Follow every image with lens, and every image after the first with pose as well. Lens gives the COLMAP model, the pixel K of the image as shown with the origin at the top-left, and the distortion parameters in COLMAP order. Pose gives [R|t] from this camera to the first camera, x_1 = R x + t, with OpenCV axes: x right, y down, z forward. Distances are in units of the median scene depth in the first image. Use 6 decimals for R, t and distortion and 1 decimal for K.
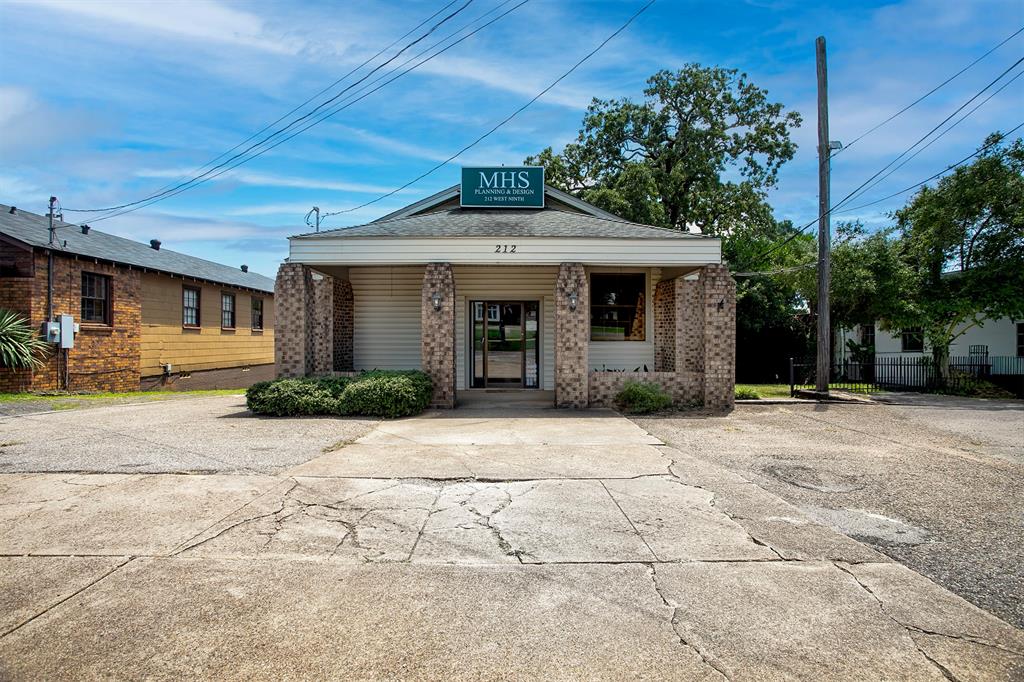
lens RADIAL K [[483.2, 0, 512.0], [0, 483.2, 341.0], [0, 0, 1]] dist [-0.060669, 0.000159]
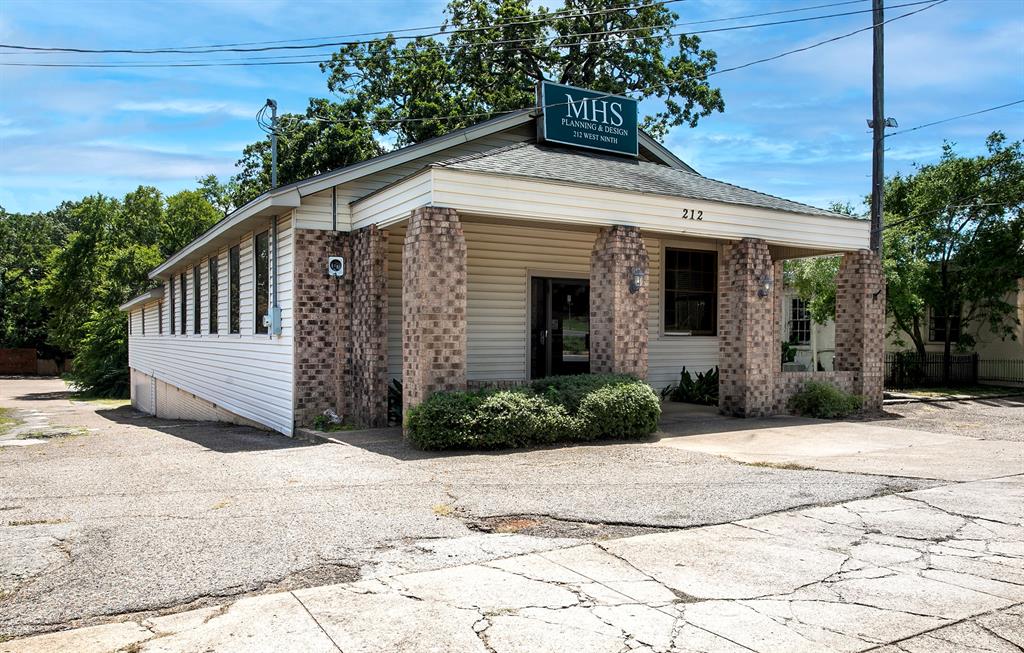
lens RADIAL K [[757.3, 0, 512.6], [0, 757.3, 346.1], [0, 0, 1]] dist [-0.007840, -0.001889]
pose [[0.867613, -0.002864, 0.497232, -0.877253], [-0.003266, 0.999929, 0.011458, 0.005831], [-0.497229, -0.011565, 0.867542, 0.094573]]
